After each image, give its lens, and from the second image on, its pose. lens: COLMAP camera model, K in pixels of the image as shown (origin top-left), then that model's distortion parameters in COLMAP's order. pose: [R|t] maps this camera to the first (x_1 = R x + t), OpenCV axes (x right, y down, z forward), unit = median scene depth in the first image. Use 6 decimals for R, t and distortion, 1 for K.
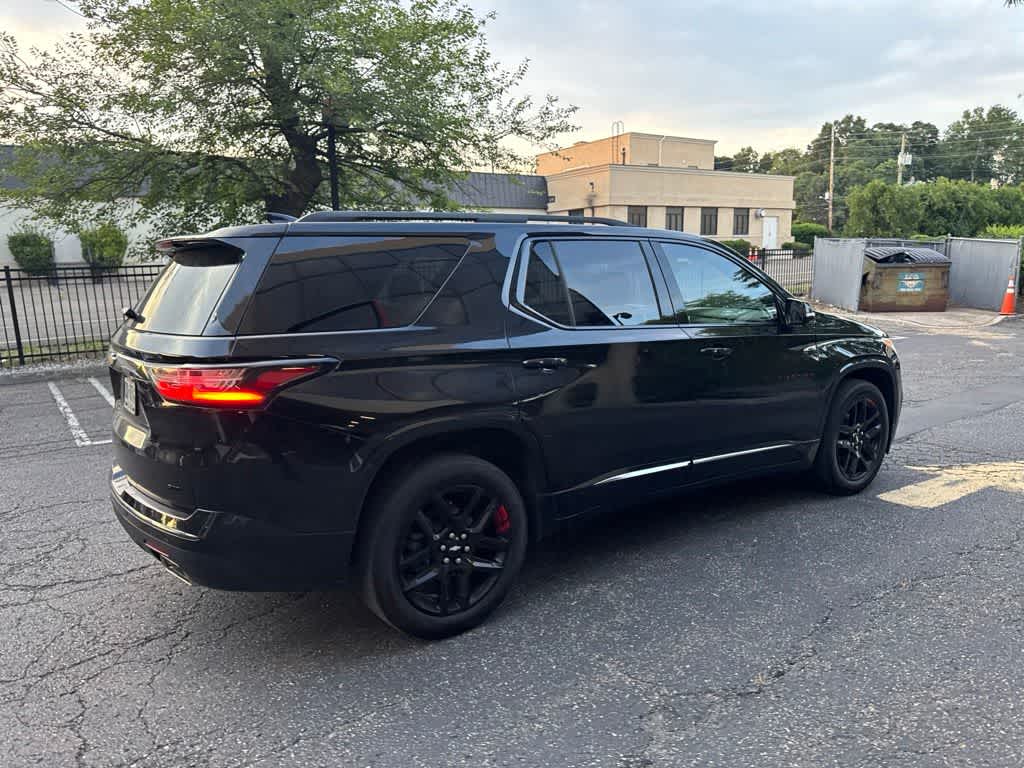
lens RADIAL K [[711.7, 0, 518.6], [0, 711.7, 385.8], [0, 0, 1]] dist [0.039717, -0.042250]
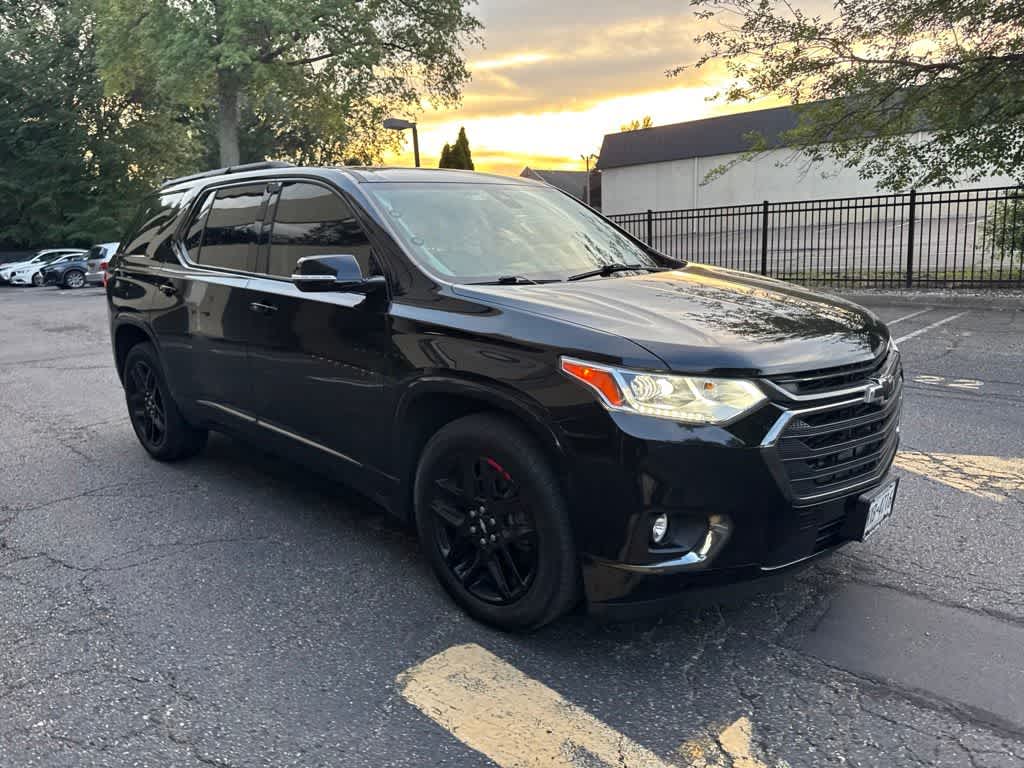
lens RADIAL K [[720.9, 0, 520.0], [0, 720.9, 373.2], [0, 0, 1]] dist [0.028502, -0.034035]
pose [[0.195592, 0.208067, -0.958359, 0.928572], [-0.128338, 0.974260, 0.185327, -0.135630], [0.972251, 0.086746, 0.217261, 0.860896]]
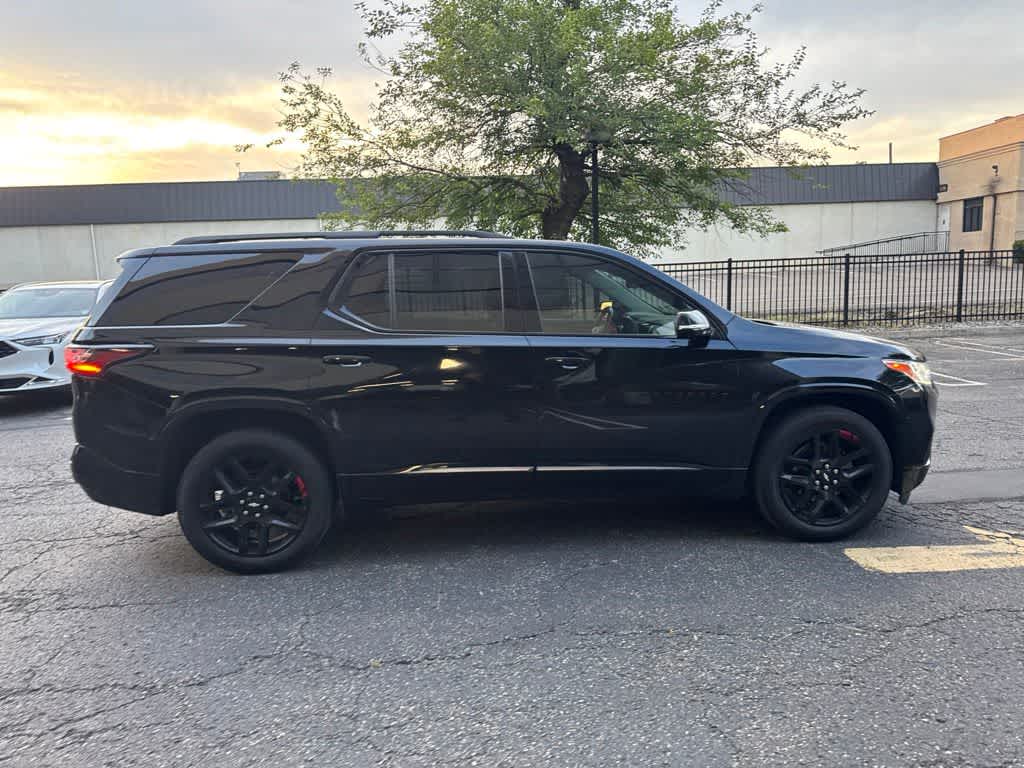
lens RADIAL K [[715.1, 0, 521.6], [0, 715.1, 372.7], [0, 0, 1]] dist [0.024614, -0.024679]
pose [[0.864129, 0.062831, -0.499333, 0.551287], [-0.074015, 0.997254, -0.002604, -0.018246], [0.497798, 0.039209, 0.866406, 0.084793]]
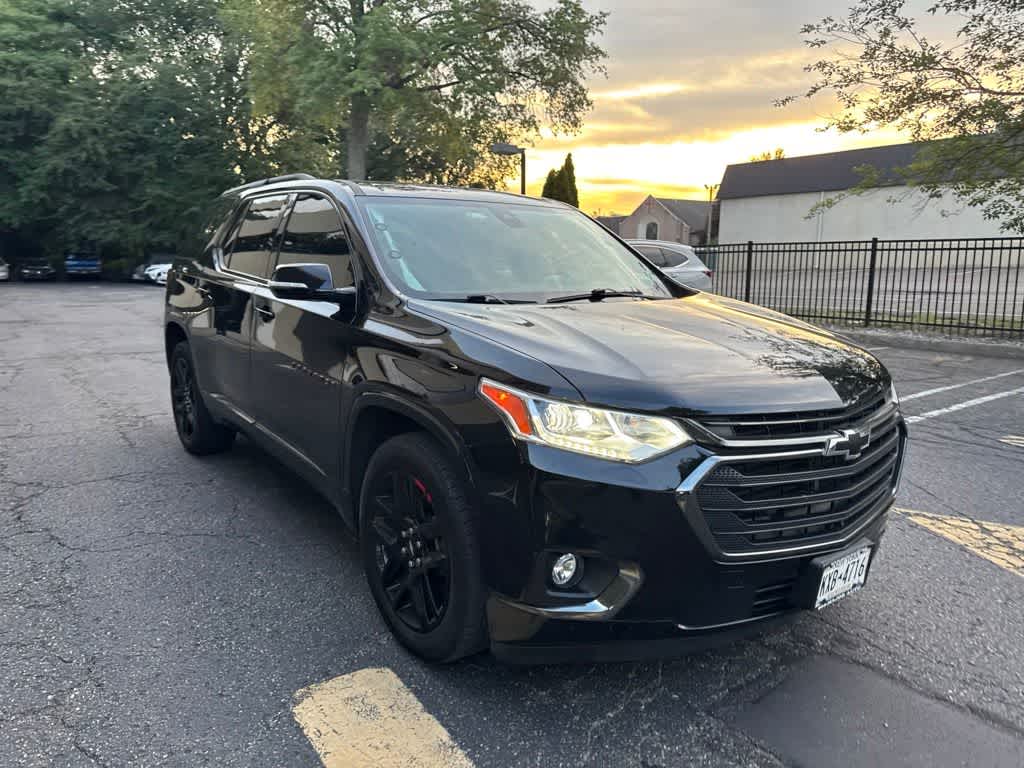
lens RADIAL K [[713.8, 0, 523.3], [0, 713.8, 381.3], [0, 0, 1]] dist [0.029665, -0.032297]
pose [[0.036496, 0.195777, -0.979969, 0.918712], [-0.174488, 0.966807, 0.186649, -0.148188], [0.983983, 0.164181, 0.069446, 0.980253]]
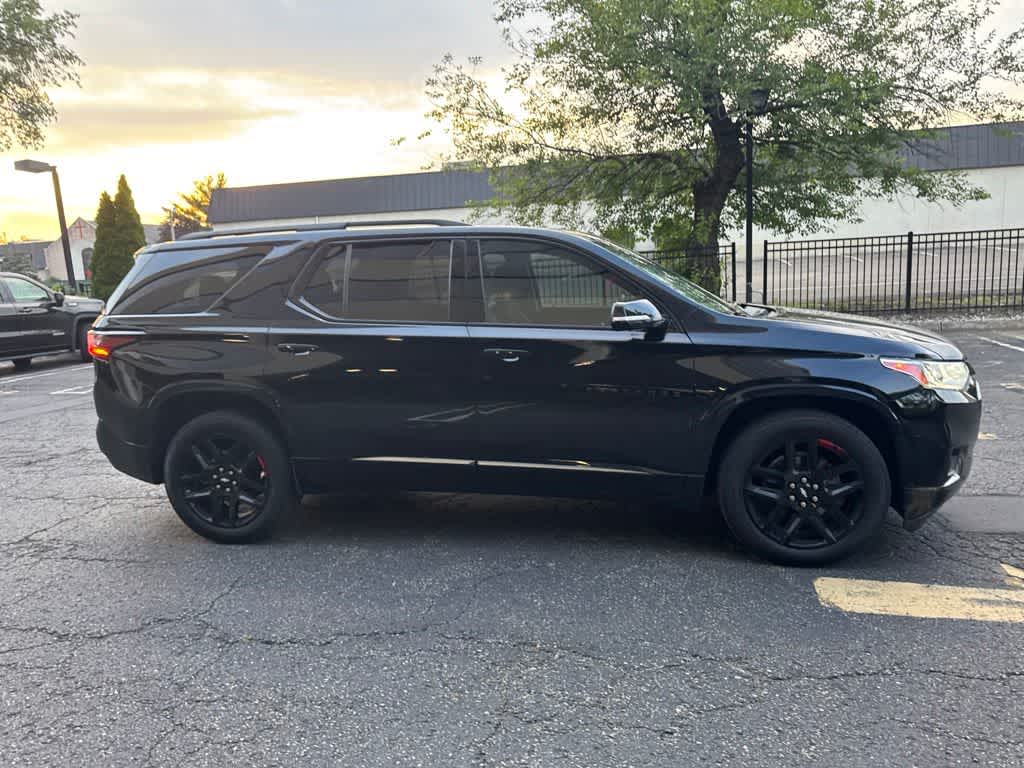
lens RADIAL K [[713.8, 0, 523.3], [0, 713.8, 381.3], [0, 0, 1]] dist [0.029665, -0.032297]
pose [[0.689121, 0.104903, -0.717013, 0.751033], [-0.090366, 0.994183, 0.058603, -0.052523], [0.718990, 0.024410, 0.694592, 0.276052]]
